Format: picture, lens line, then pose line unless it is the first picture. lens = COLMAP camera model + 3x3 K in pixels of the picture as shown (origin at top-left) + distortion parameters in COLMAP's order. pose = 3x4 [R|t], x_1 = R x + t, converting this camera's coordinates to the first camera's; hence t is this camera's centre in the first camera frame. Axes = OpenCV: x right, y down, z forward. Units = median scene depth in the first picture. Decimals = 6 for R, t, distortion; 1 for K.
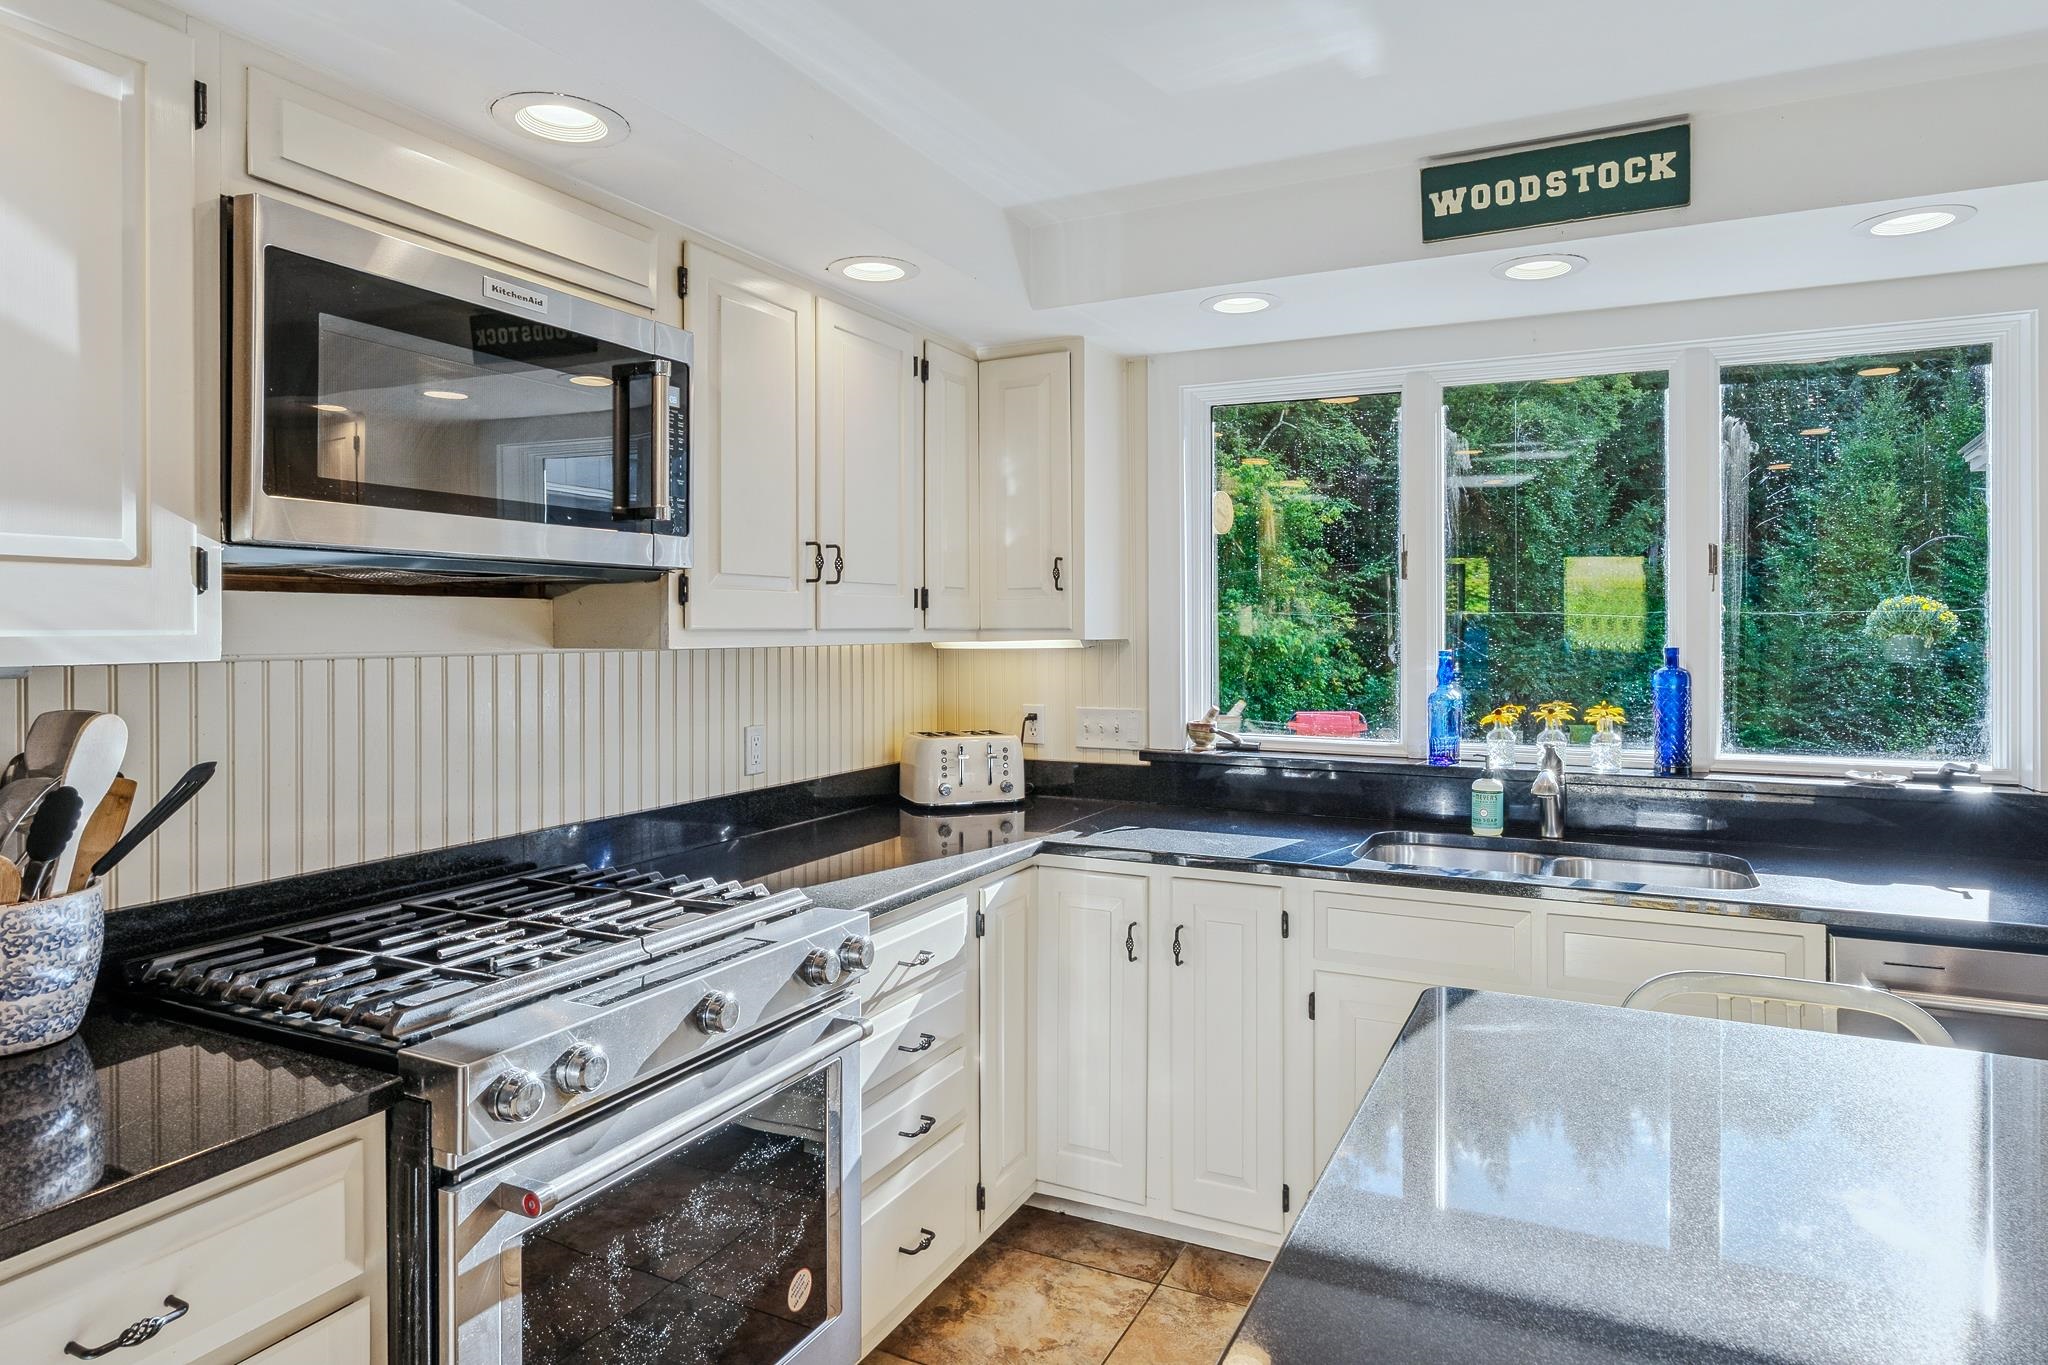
lens RADIAL K [[1182.0, 0, 1055.9], [0, 1182.0, 632.9], [0, 0, 1]] dist [0.000762, 0.001893]
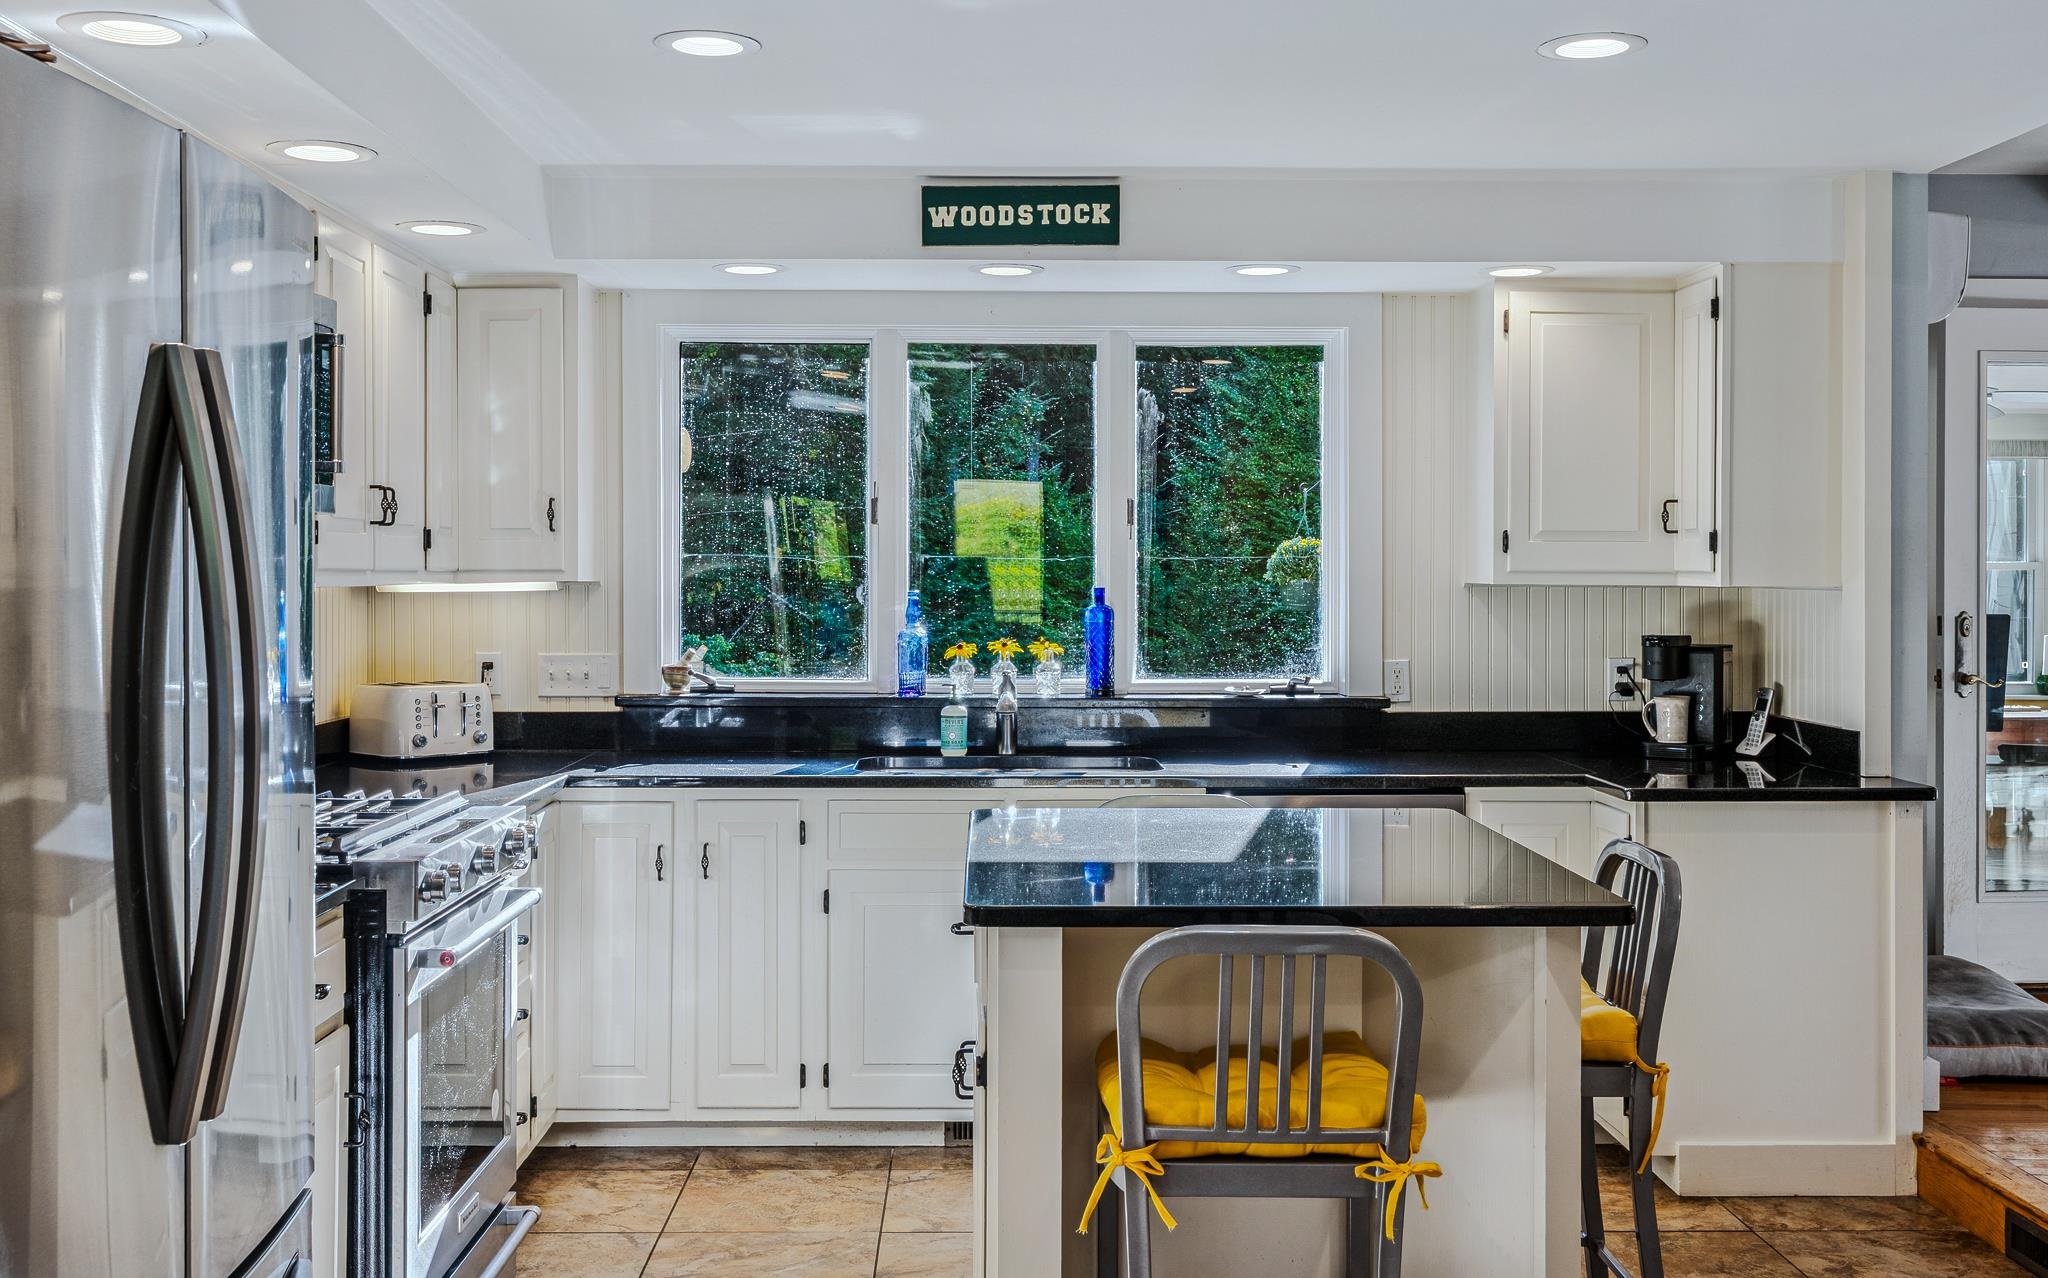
lens RADIAL K [[2053.6, 0, 1024.0], [0, 2053.6, 639.0], [0, 0, 1]] dist [-0.006529, -0.002161]
pose [[0.892008, -0.012661, 0.451843, -0.454409], [0.000109, 0.999614, 0.027795, 0.006874], [-0.452020, -0.024745, 0.891664, -0.761272]]
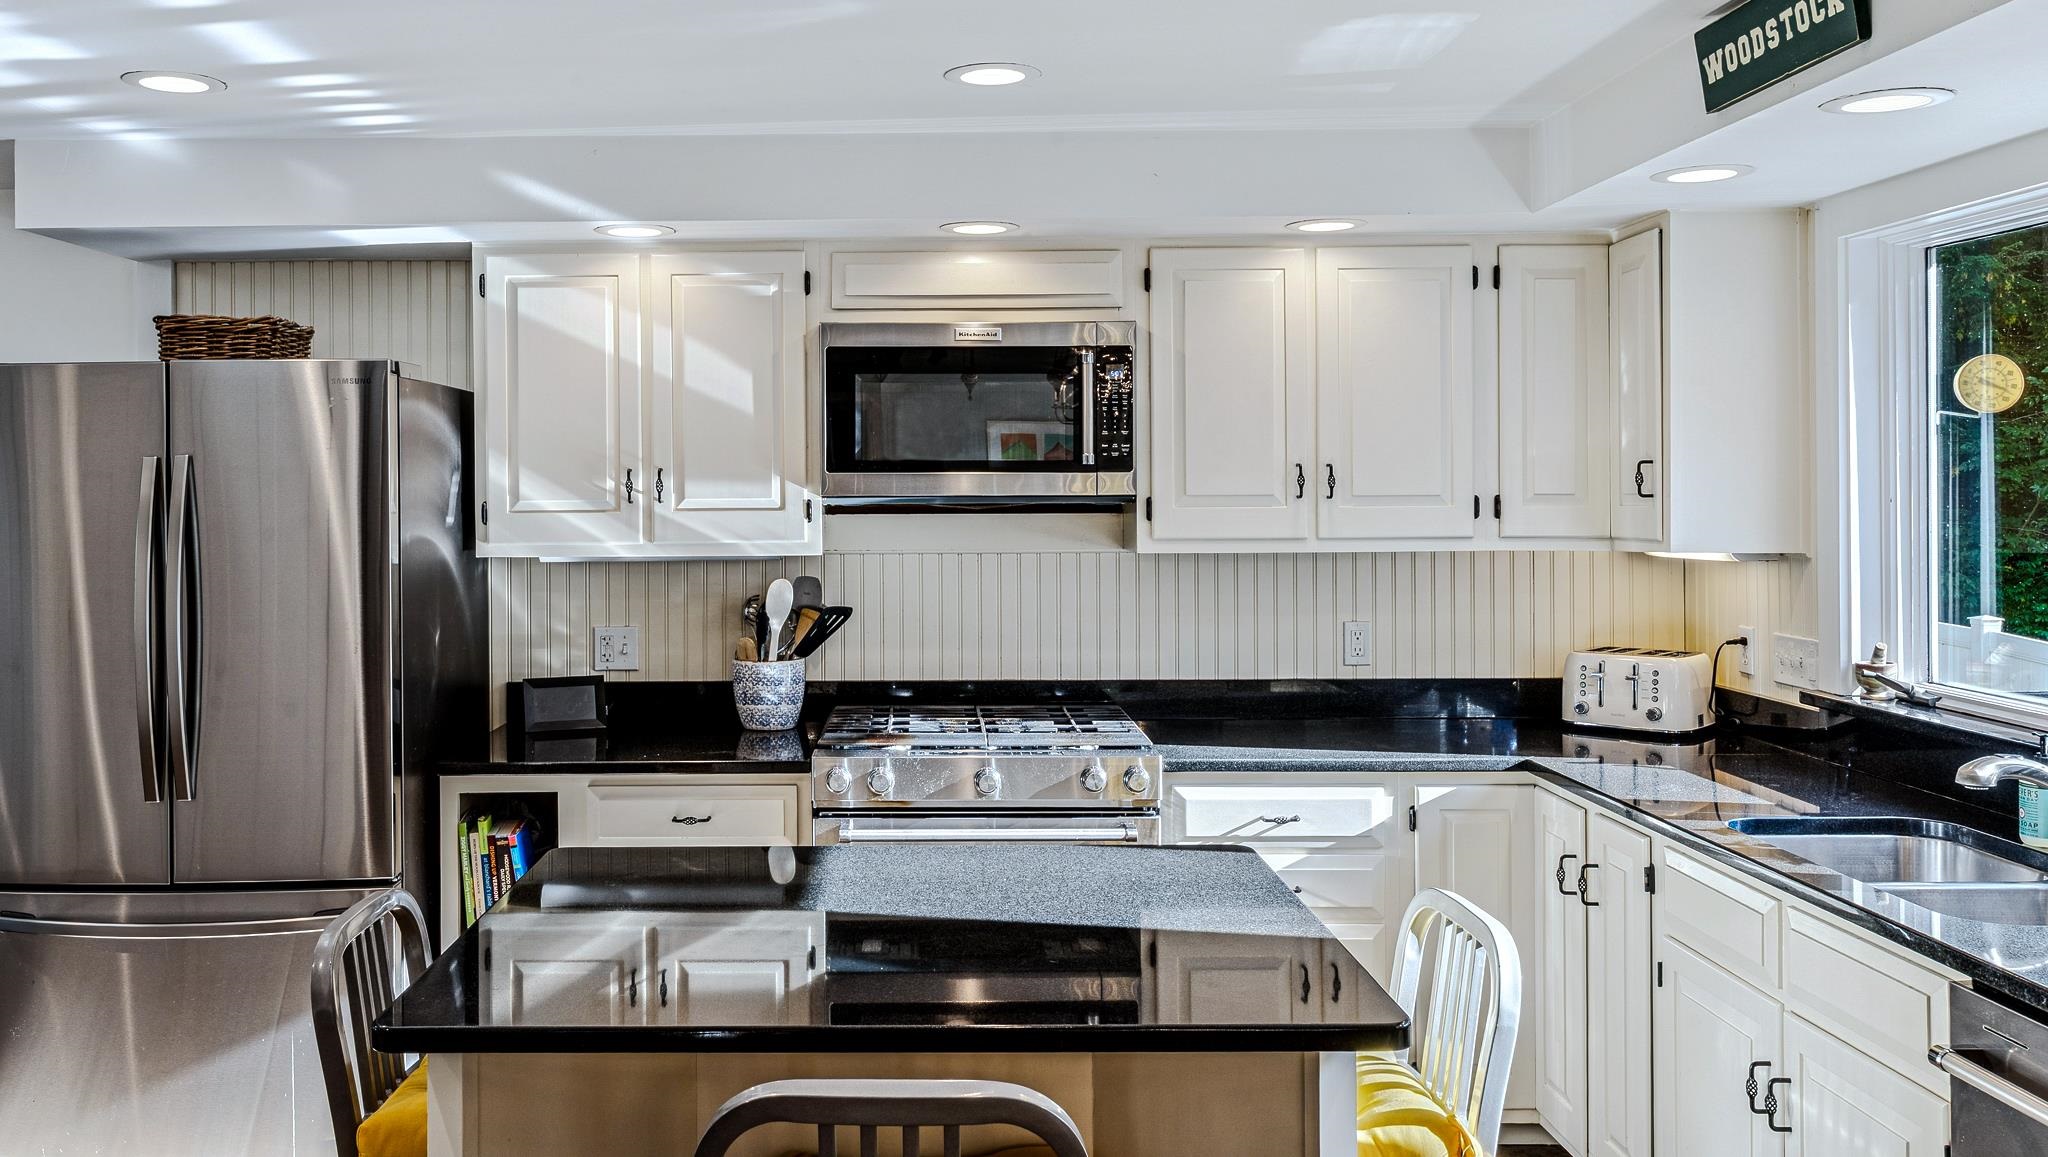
lens RADIAL K [[1719.5, 0, 1021.3], [0, 1719.5, 510.1], [0, 0, 1]] dist [-0.006515, -0.004995]
pose [[0.473930, 0.011315, -0.880490, 1.003152], [-0.002880, 0.999932, 0.011300, -0.042684], [0.880558, -0.002819, 0.473930, -0.039828]]
